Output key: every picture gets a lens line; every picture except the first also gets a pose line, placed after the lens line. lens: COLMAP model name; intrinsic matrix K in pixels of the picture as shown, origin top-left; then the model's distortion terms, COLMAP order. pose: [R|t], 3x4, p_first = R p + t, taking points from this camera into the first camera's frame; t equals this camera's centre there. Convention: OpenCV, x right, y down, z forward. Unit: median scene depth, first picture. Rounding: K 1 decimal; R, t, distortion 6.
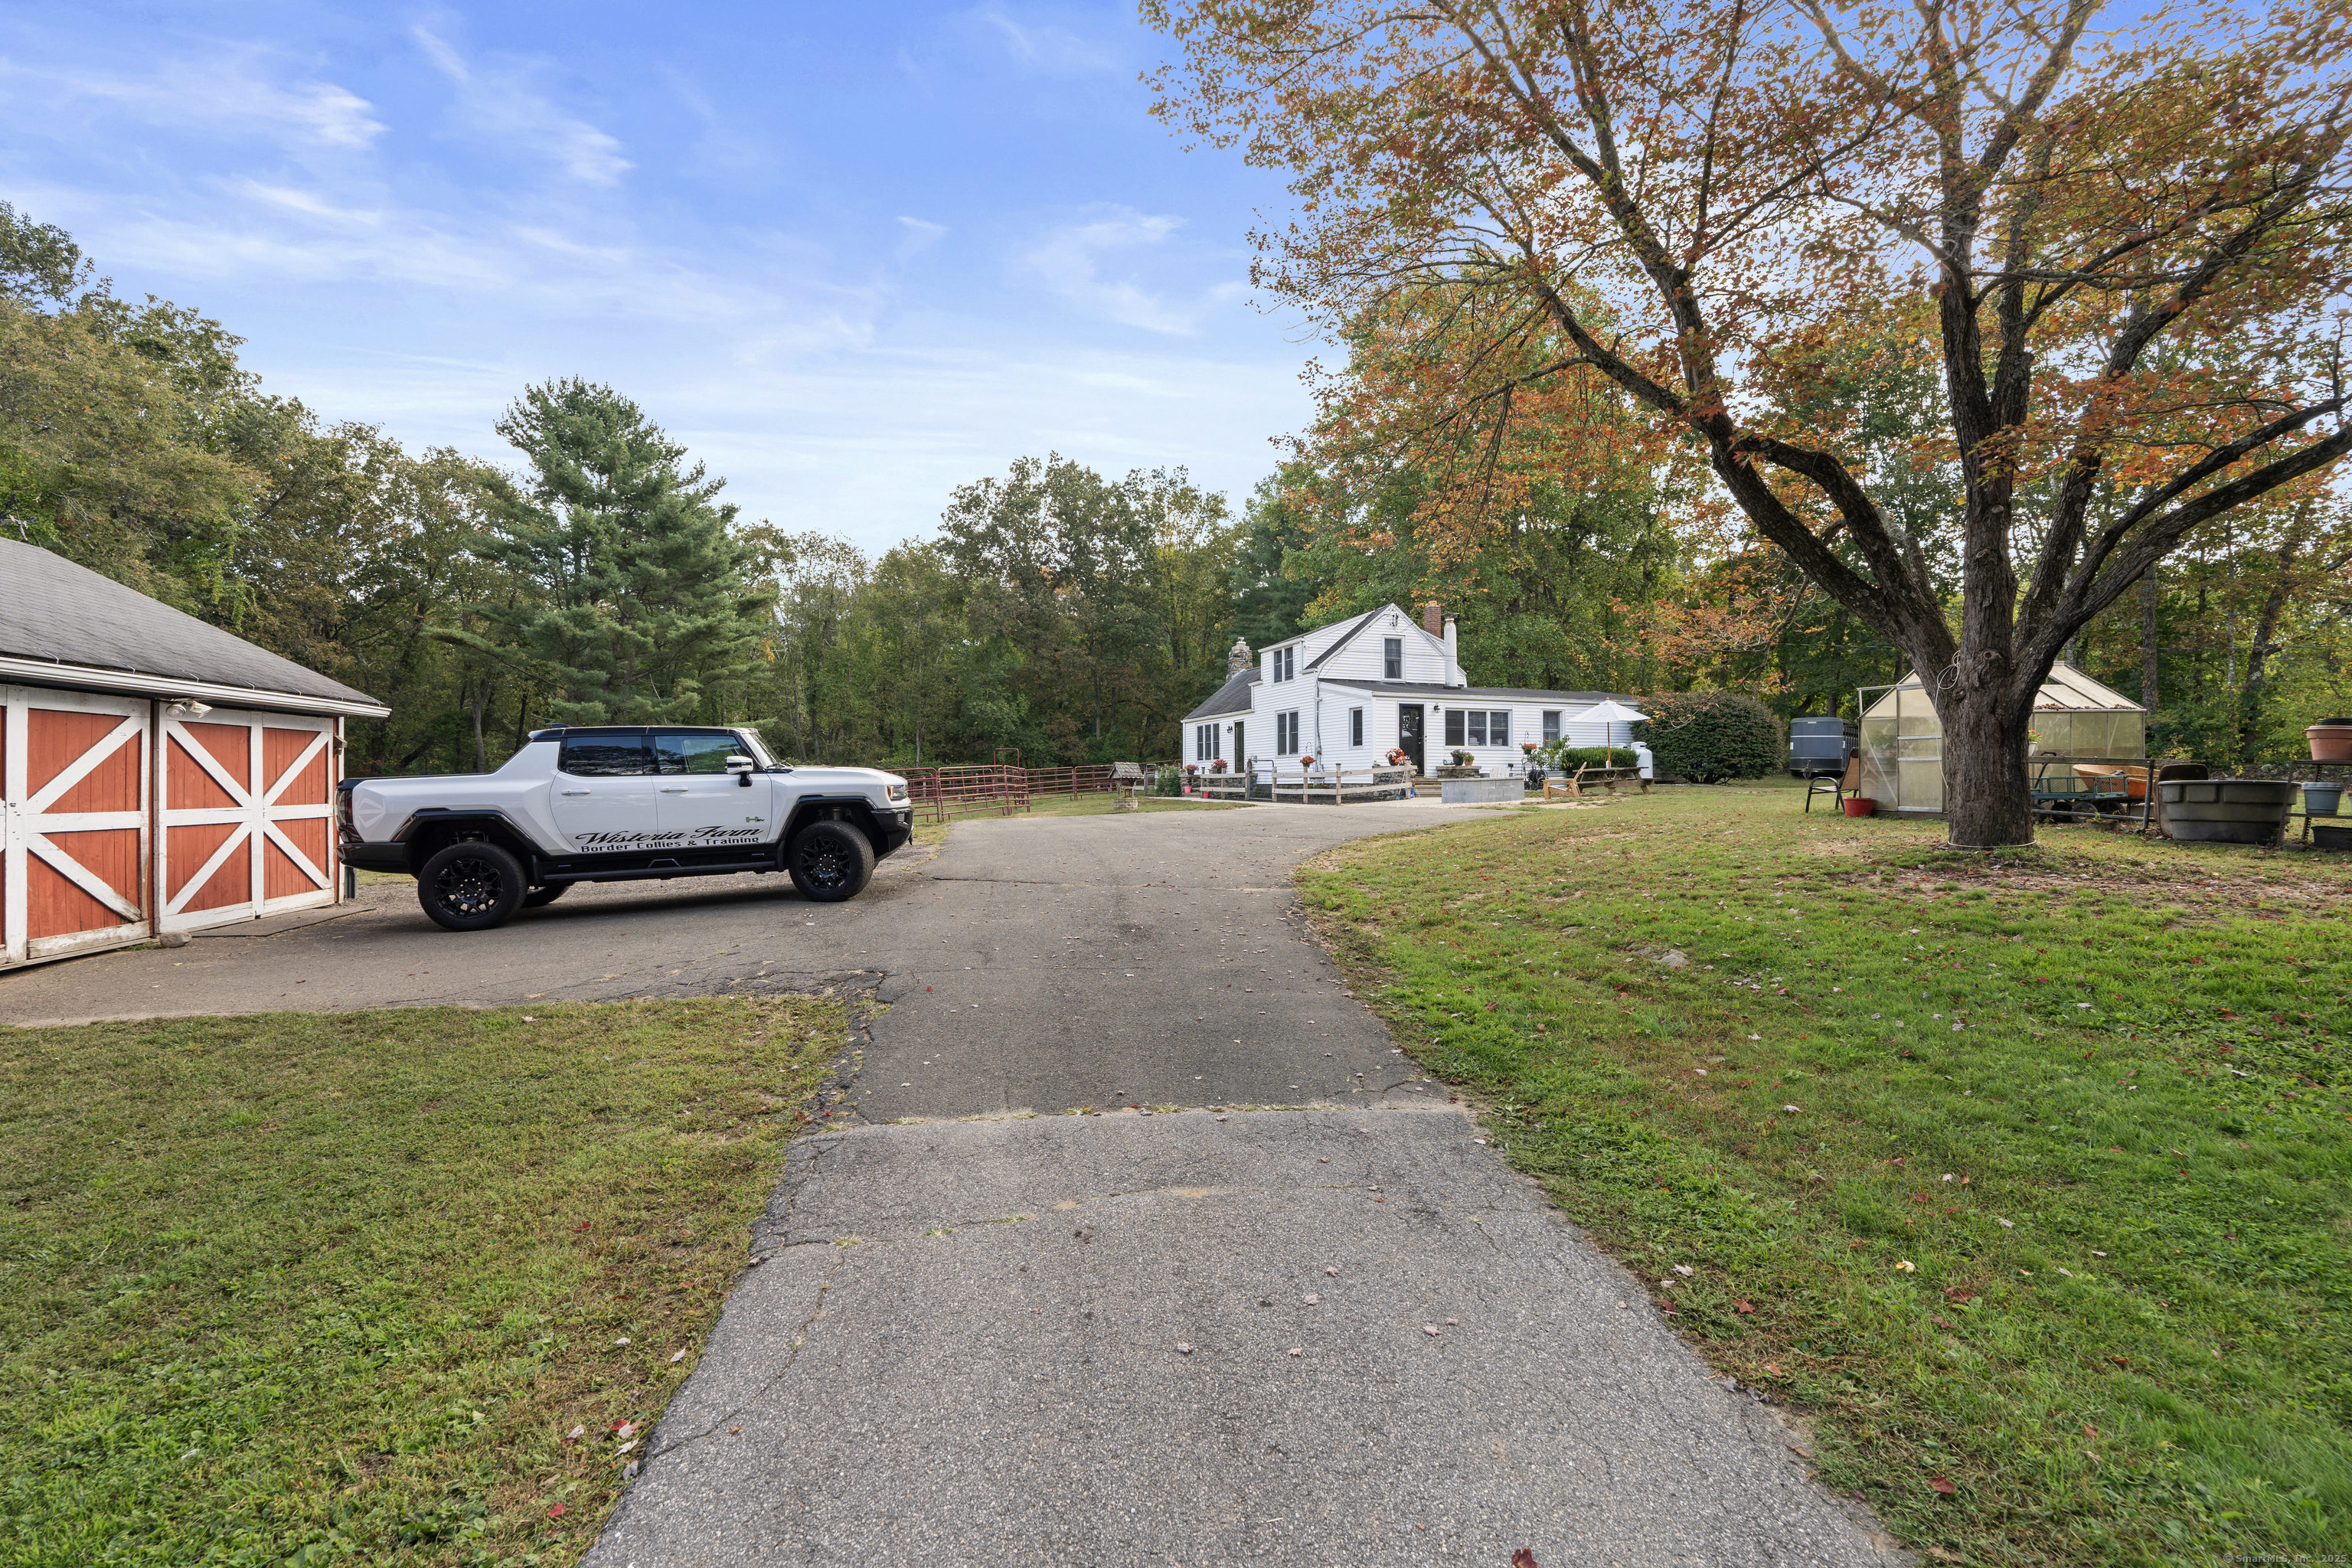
lens RADIAL K [[1050.1, 0, 1180.3], [0, 1050.1, 777.0], [0, 0, 1]] dist [-0.004605, -0.000180]
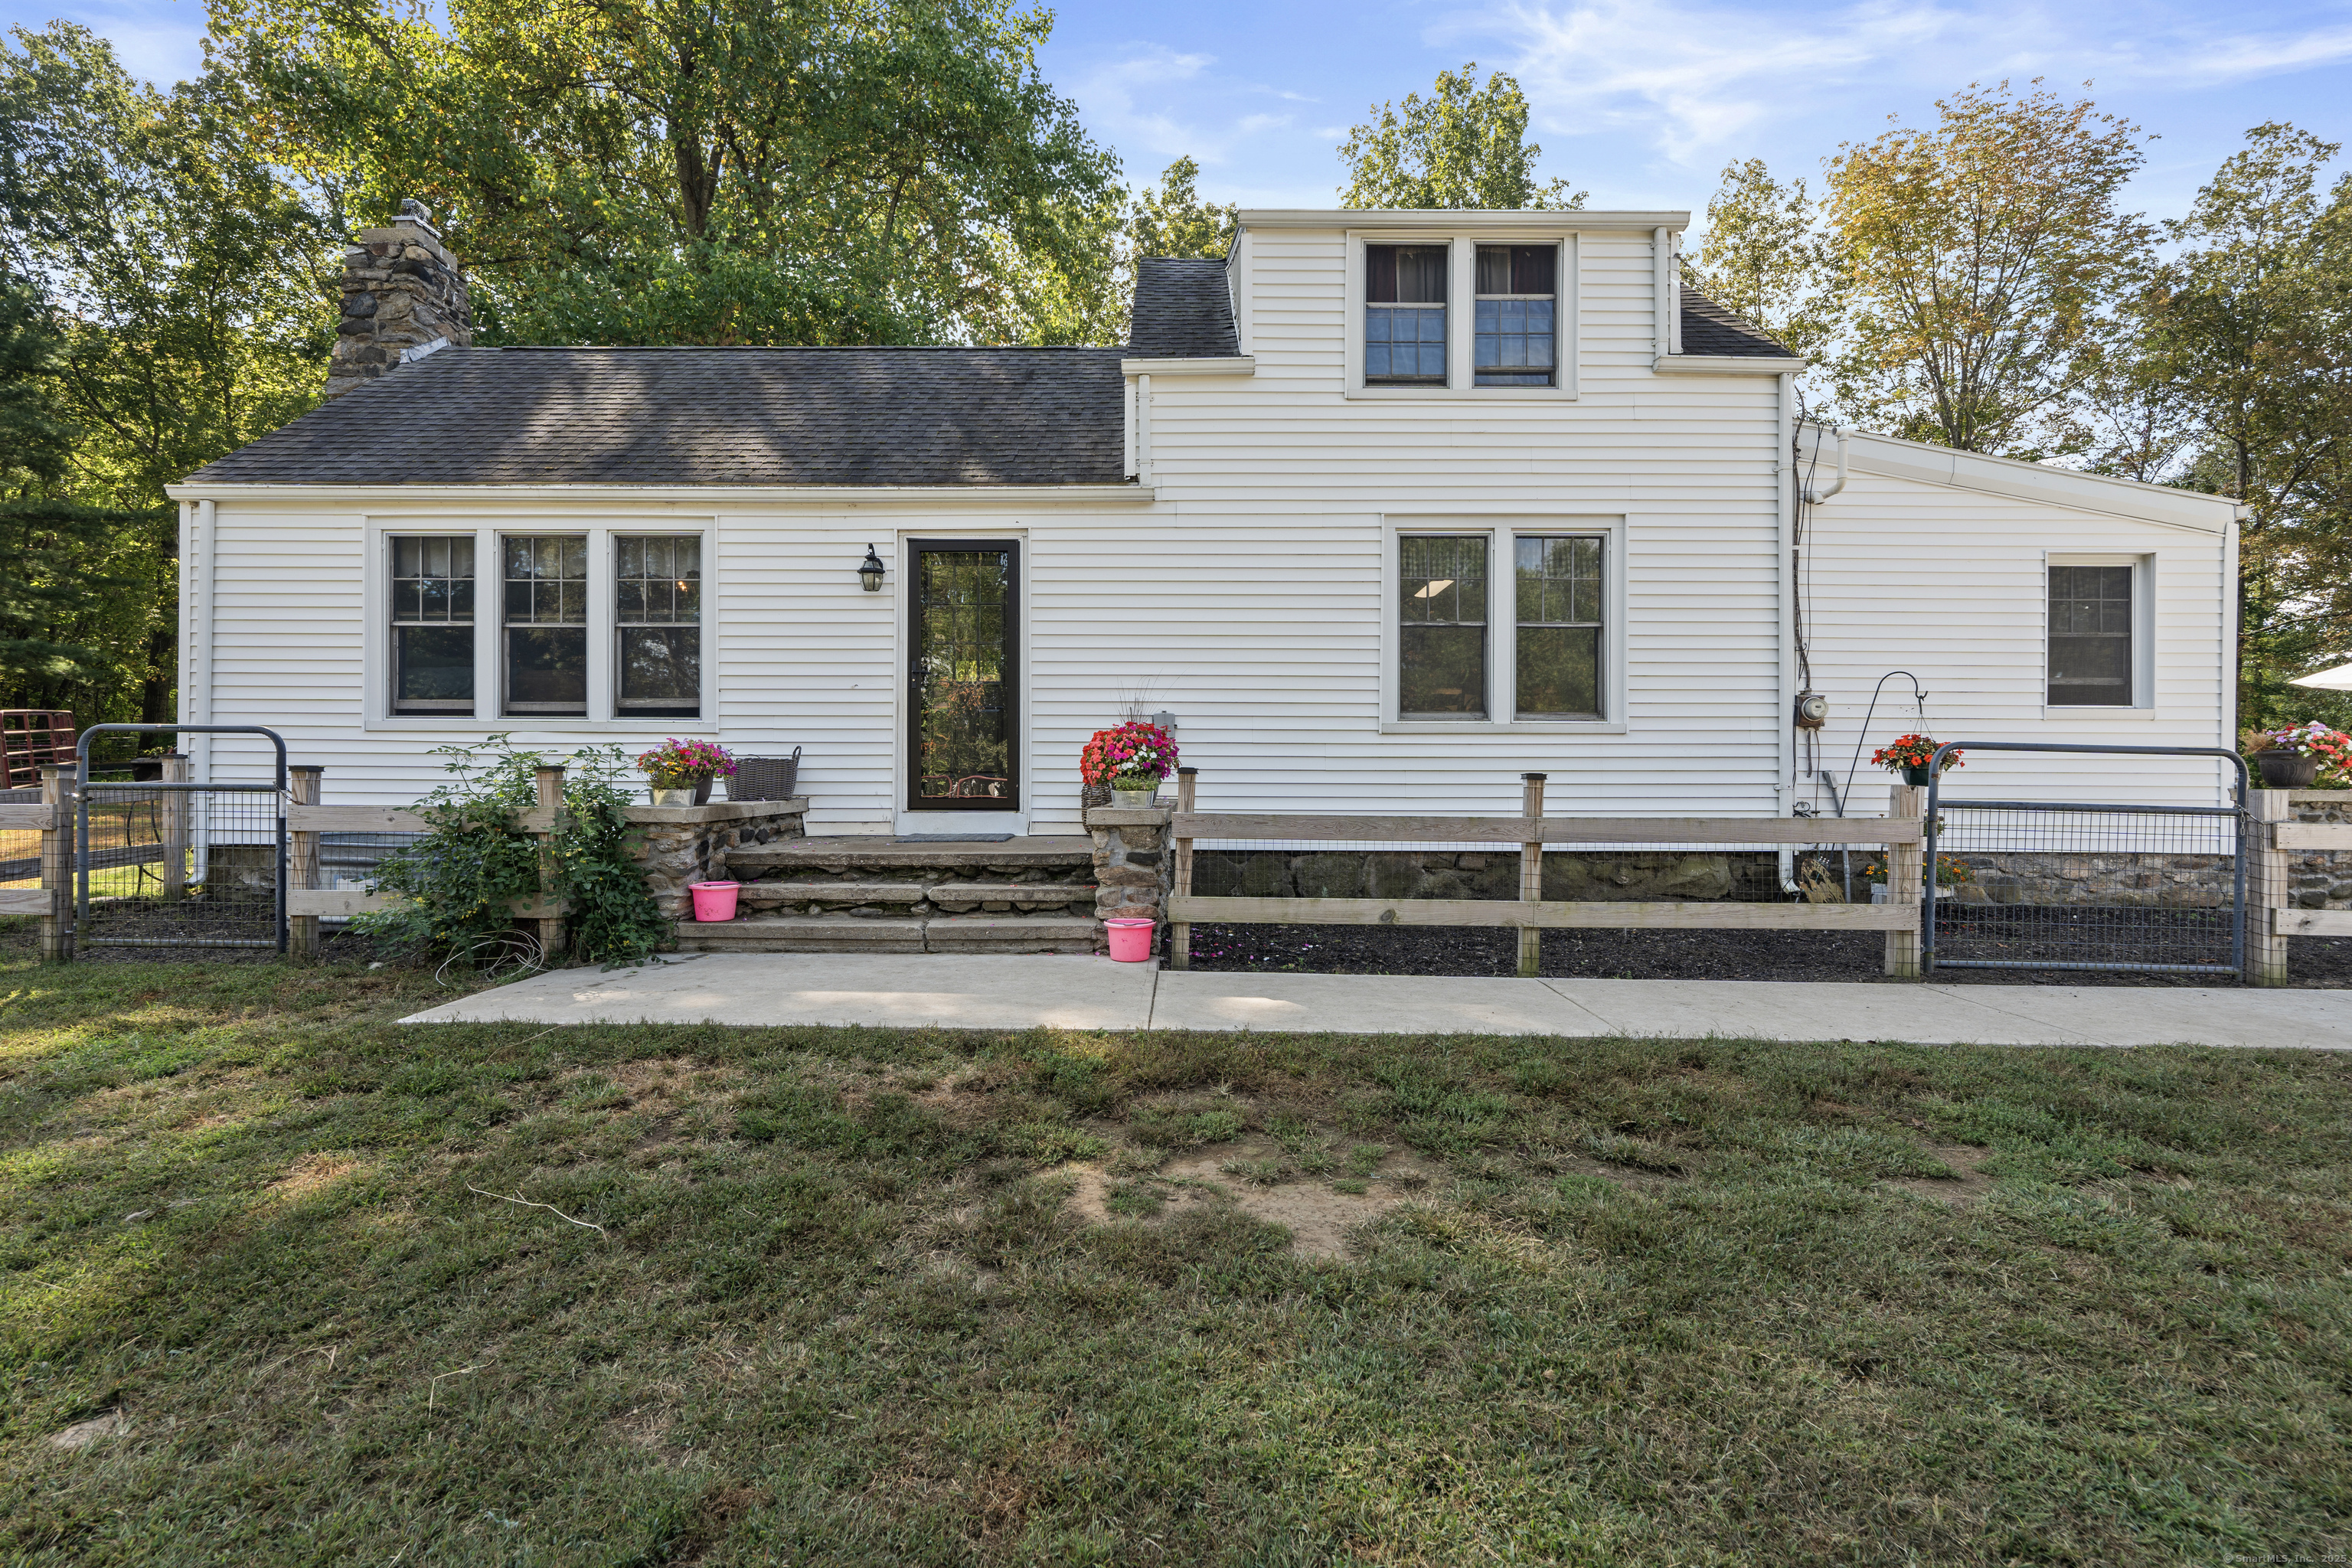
lens RADIAL K [[1050.1, 0, 1180.3], [0, 1050.1, 777.0], [0, 0, 1]] dist [-0.004605, -0.000180]
pose [[0.347442, 0.013095, 0.937610, -0.116127], [-0.008218, 0.999907, -0.010920, -0.006173], [-0.937665, -0.003912, 0.347517, 0.891693]]
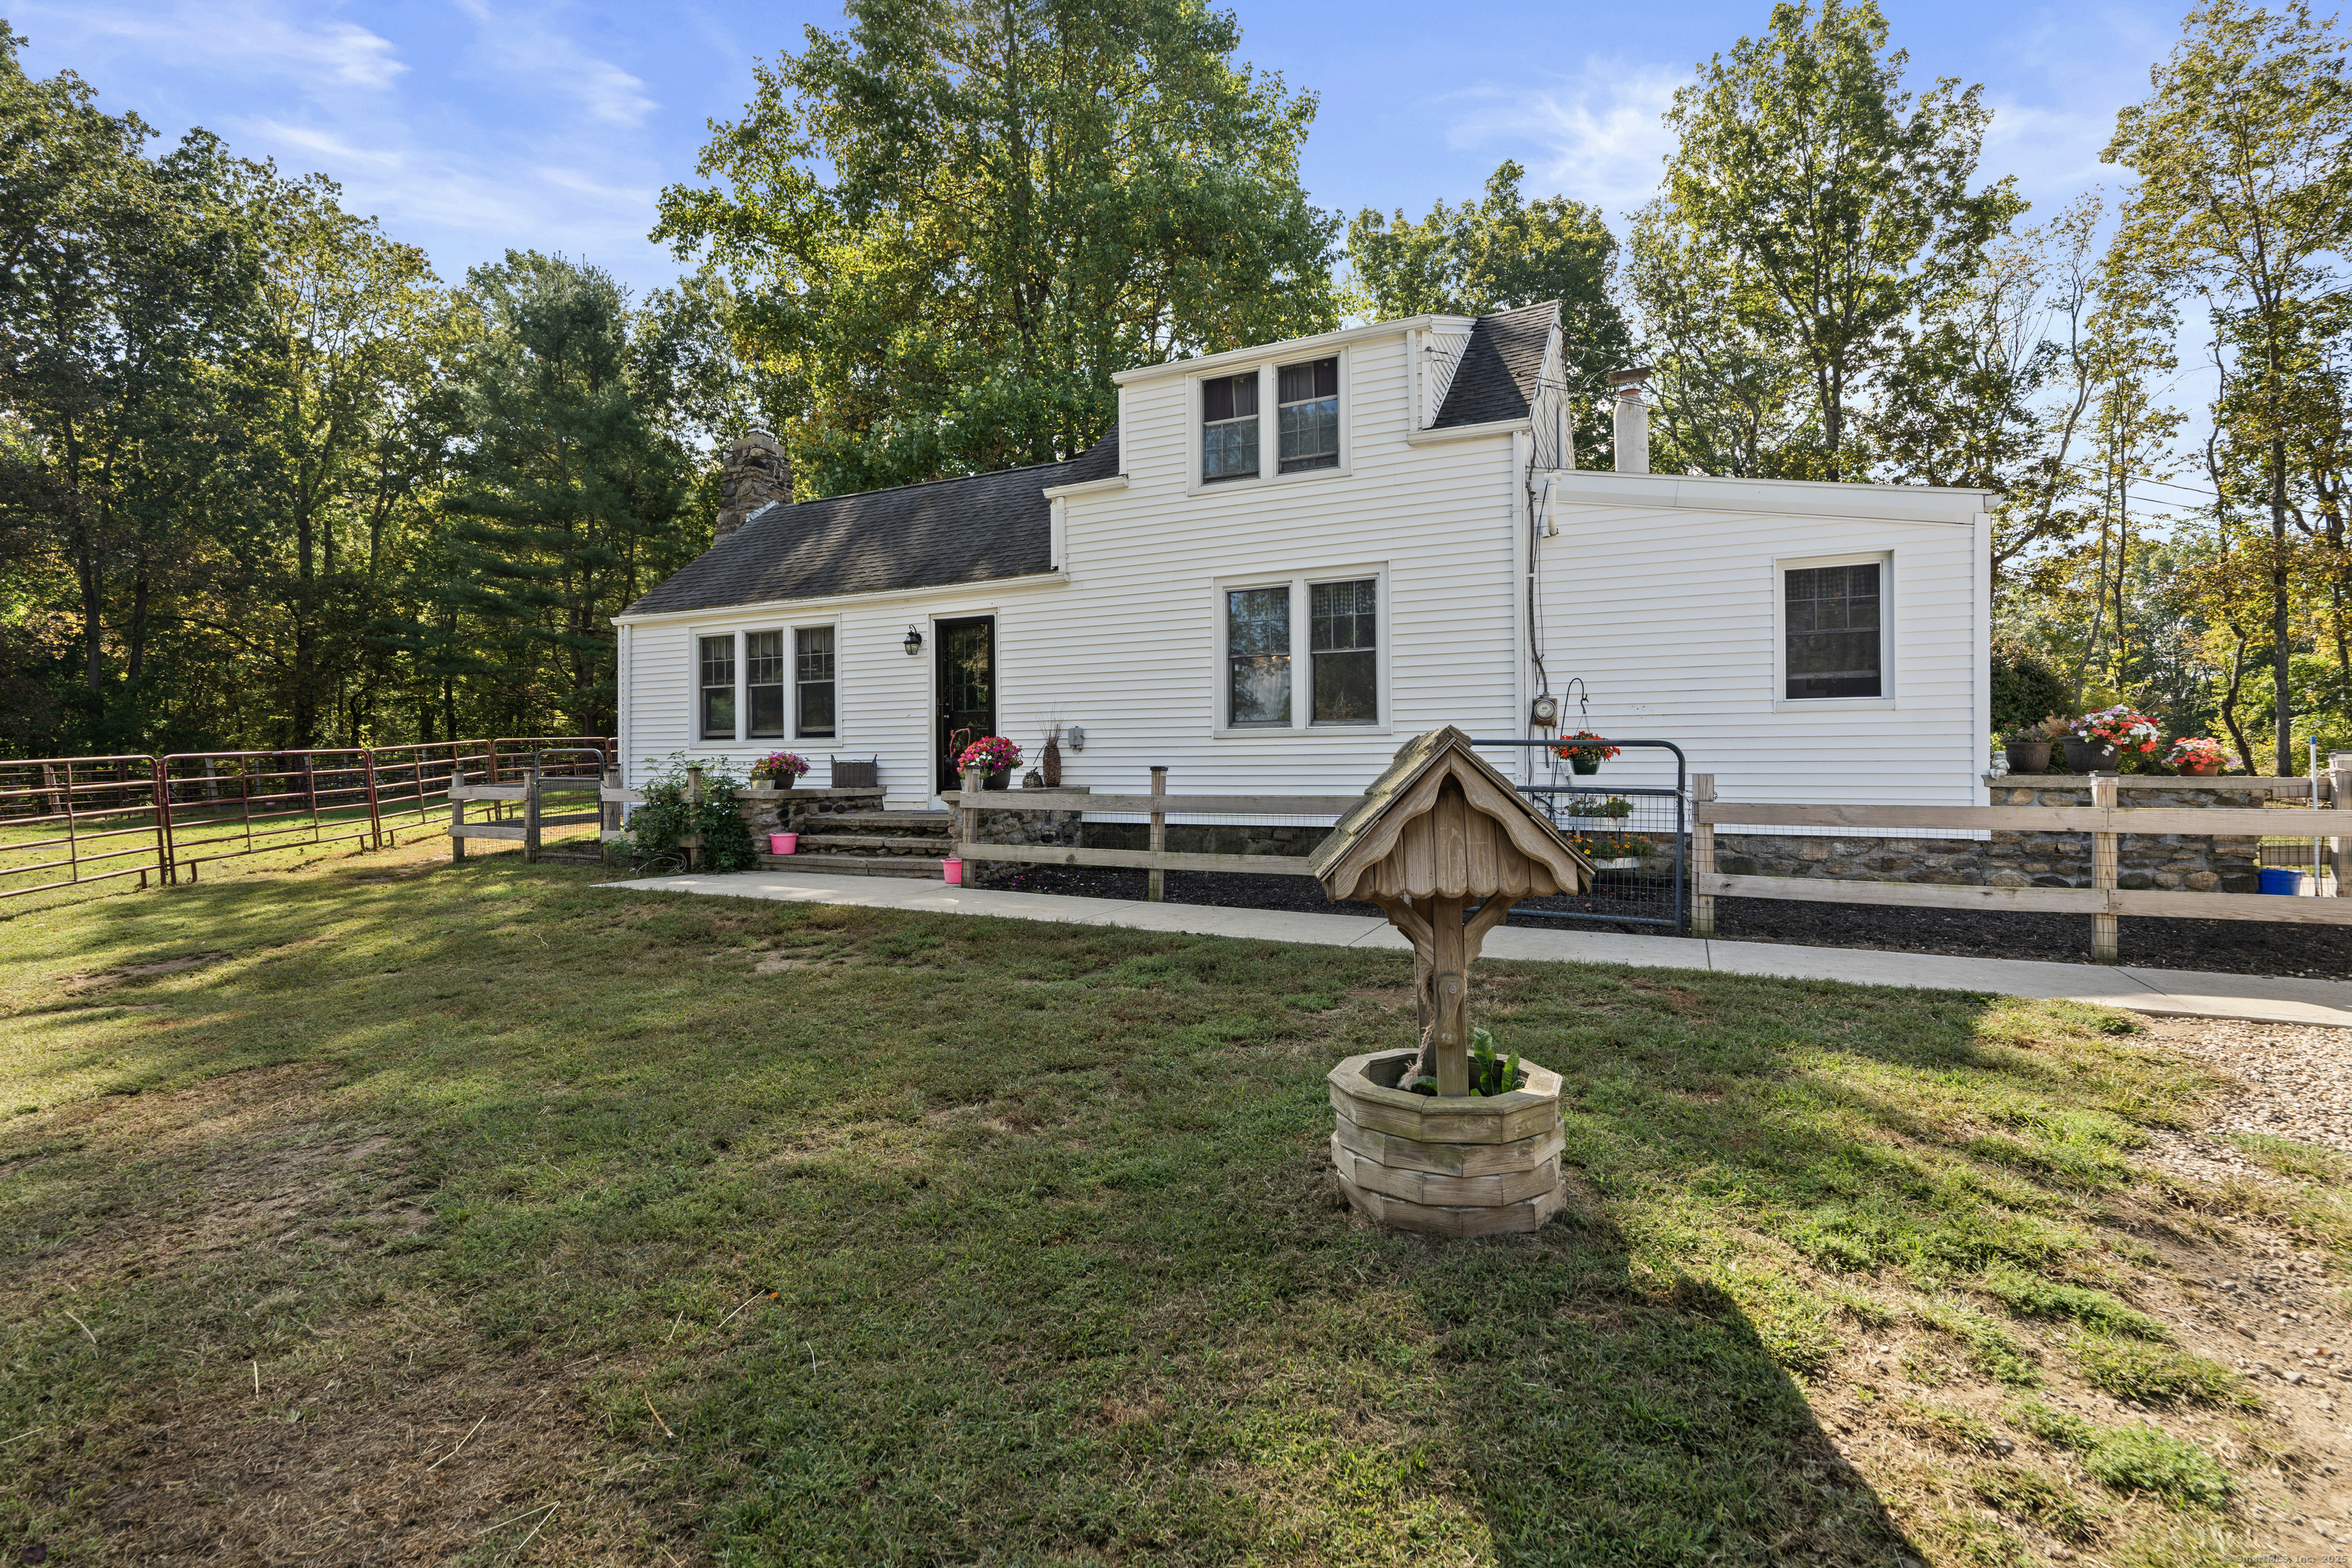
lens RADIAL K [[1050.1, 0, 1180.3], [0, 1050.1, 777.0], [0, 0, 1]] dist [-0.004605, -0.000180]
pose [[0.713952, 0.010014, 0.700123, -0.112321], [-0.006576, 0.999950, -0.007596, -0.004855], [-0.700164, 0.000819, 0.713982, 0.738622]]
